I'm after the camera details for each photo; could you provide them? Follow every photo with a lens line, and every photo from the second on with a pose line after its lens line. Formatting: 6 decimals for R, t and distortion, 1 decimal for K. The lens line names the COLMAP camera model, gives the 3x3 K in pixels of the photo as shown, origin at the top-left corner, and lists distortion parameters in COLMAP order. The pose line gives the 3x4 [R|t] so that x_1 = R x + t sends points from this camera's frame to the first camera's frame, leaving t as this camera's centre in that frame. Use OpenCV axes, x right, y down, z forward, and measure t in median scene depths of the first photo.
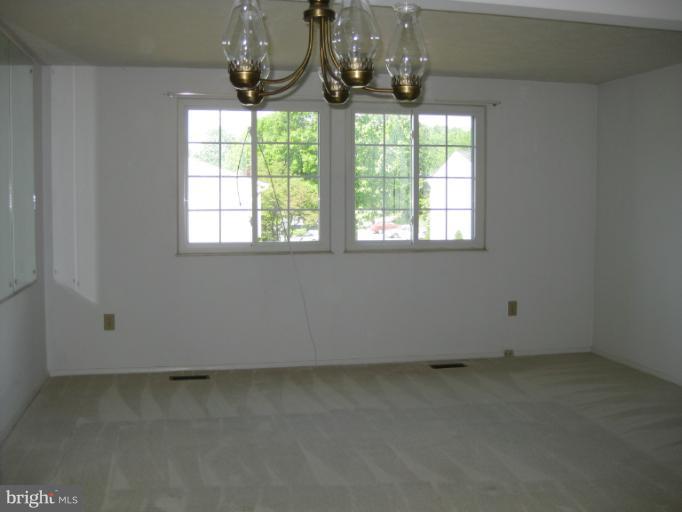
lens RADIAL K [[750.9, 0, 341.0], [0, 750.9, 256.0], [0, 0, 1]] dist [-0.138289, 0.064380]
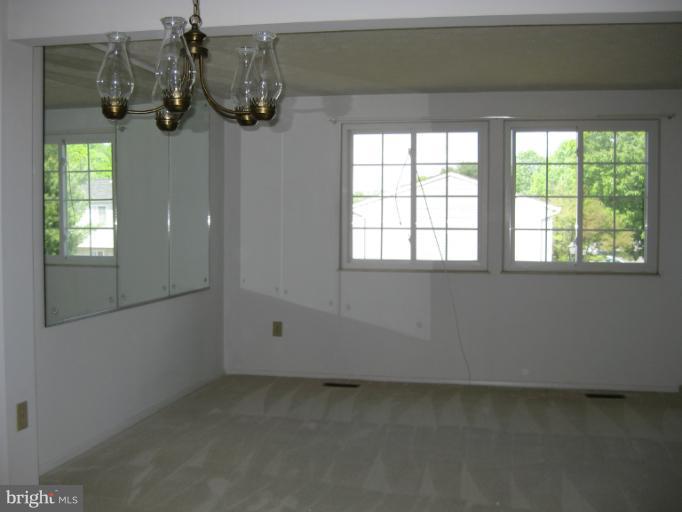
lens RADIAL K [[750.9, 0, 341.0], [0, 750.9, 256.0], [0, 0, 1]] dist [-0.138289, 0.064380]
pose [[0.917108, 0.021603, -0.398053, 0.210490], [-0.034100, 0.999122, -0.024344, 0.004881], [0.397178, 0.035900, 0.917039, 0.012285]]
